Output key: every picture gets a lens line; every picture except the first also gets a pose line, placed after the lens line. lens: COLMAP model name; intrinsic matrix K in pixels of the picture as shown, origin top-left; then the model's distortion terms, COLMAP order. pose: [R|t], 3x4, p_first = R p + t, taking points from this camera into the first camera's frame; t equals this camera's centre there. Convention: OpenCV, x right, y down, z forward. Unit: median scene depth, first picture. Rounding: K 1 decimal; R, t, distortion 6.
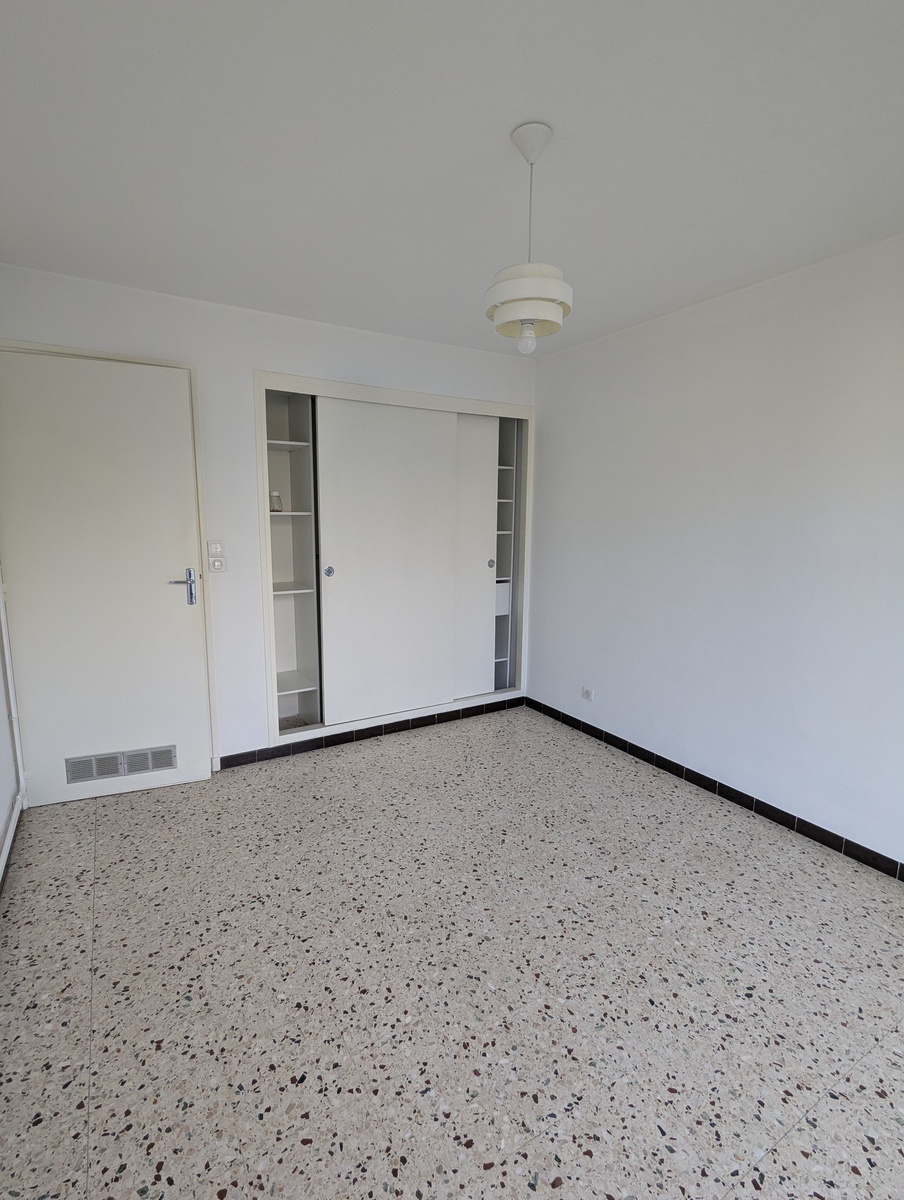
lens RADIAL K [[561.7, 0, 453.2], [0, 561.7, 600.5], [0, 0, 1]] dist [0.000275, 0.002249]
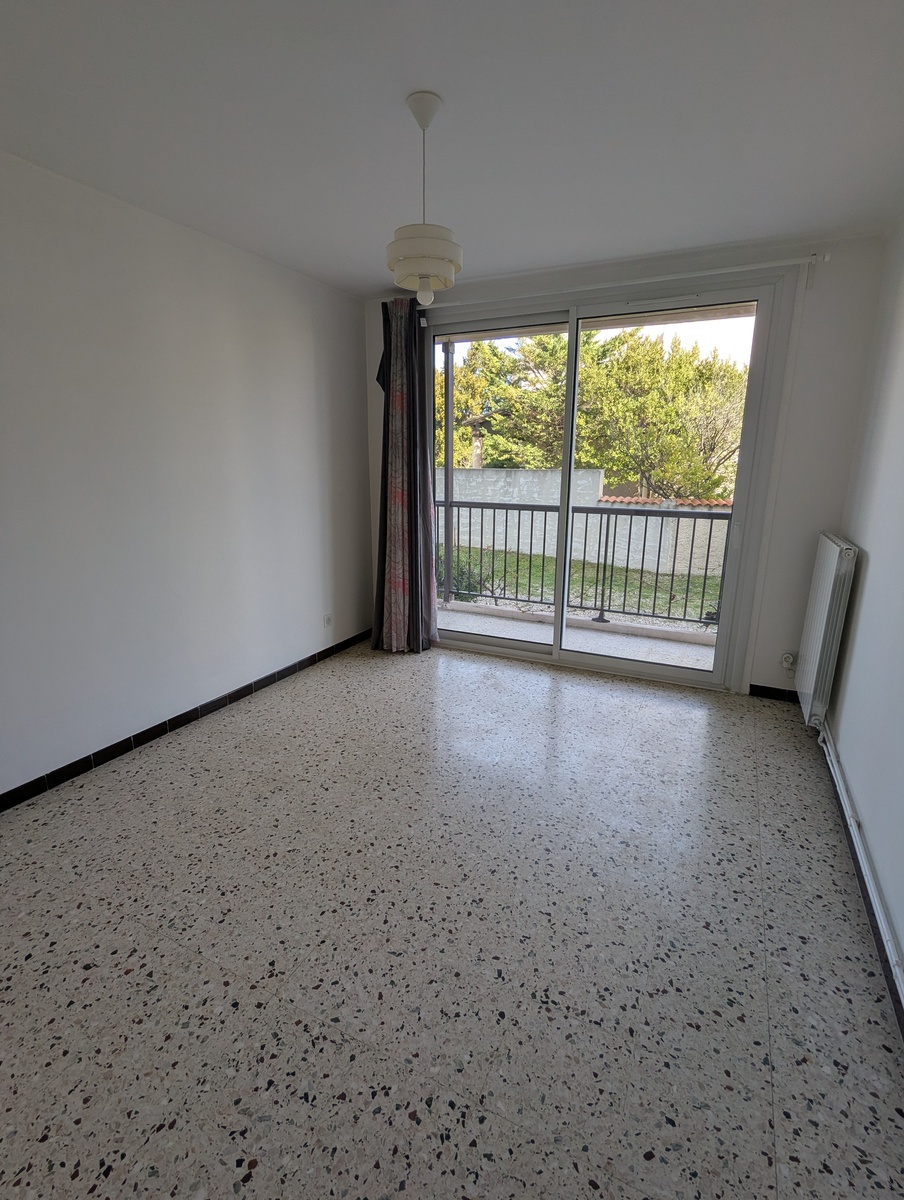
lens RADIAL K [[561.7, 0, 453.6], [0, 561.7, 601.2], [0, 0, 1]] dist [0.000275, 0.002249]
pose [[-0.525033, -0.219770, 0.822218, -0.828808], [0.122308, 0.936574, 0.328437, -0.205295], [-0.842248, 0.273004, -0.464852, 1.413685]]
